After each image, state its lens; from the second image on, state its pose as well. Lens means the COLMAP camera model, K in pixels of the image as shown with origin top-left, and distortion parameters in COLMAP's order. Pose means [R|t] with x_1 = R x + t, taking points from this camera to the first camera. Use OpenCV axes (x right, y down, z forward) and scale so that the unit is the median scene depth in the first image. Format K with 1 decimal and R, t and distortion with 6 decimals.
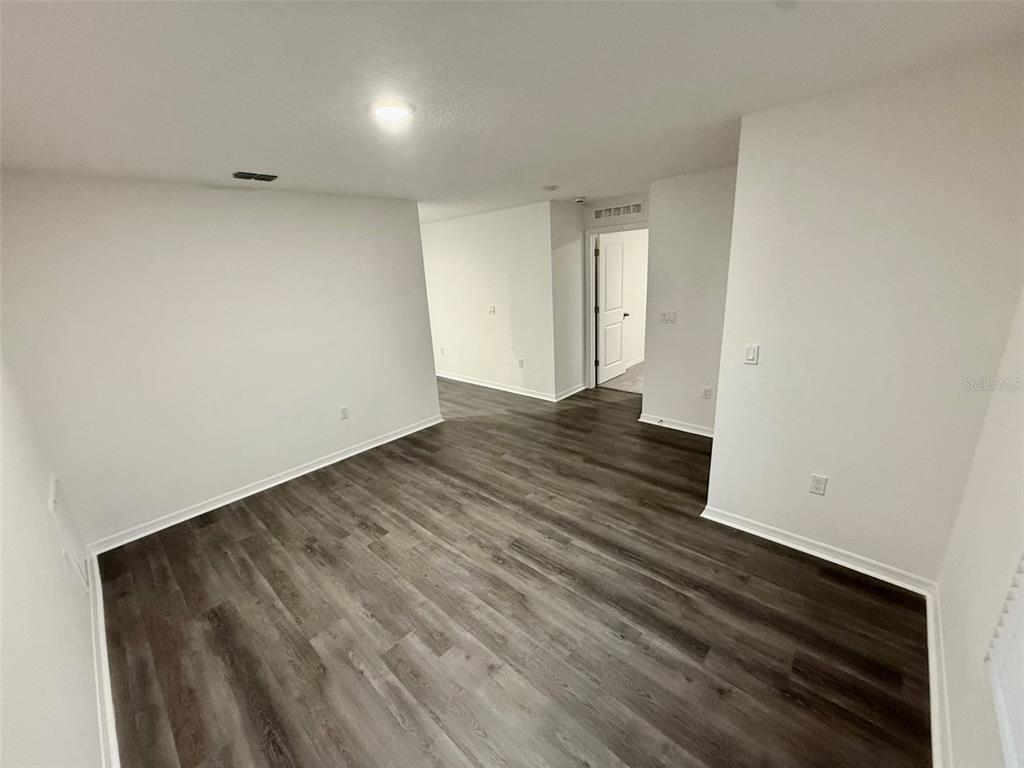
lens RADIAL K [[407.4, 0, 511.8], [0, 407.4, 386.2], [0, 0, 1]] dist [-0.001449, 0.000111]
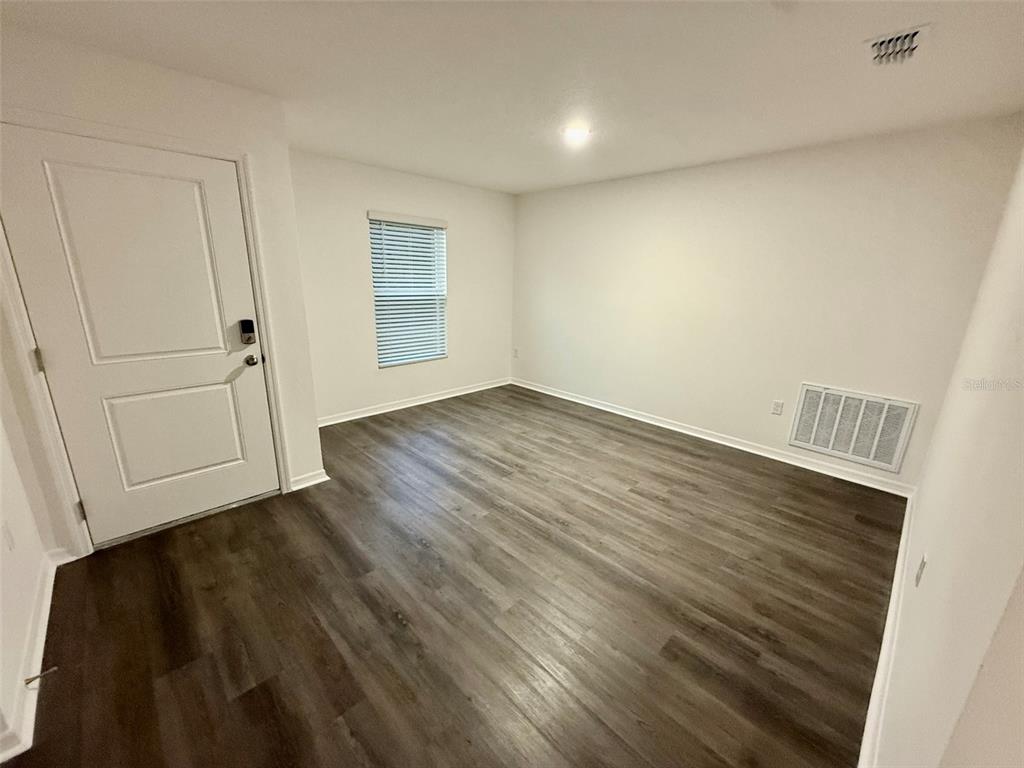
lens RADIAL K [[407.4, 0, 511.3], [0, 407.4, 387.4], [0, 0, 1]] dist [-0.001449, 0.000111]
pose [[-0.997882, 0.021343, 0.061457, -0.079707], [0.050832, 0.845357, 0.531777, -0.434294], [-0.040604, 0.533775, -0.844651, 1.796292]]
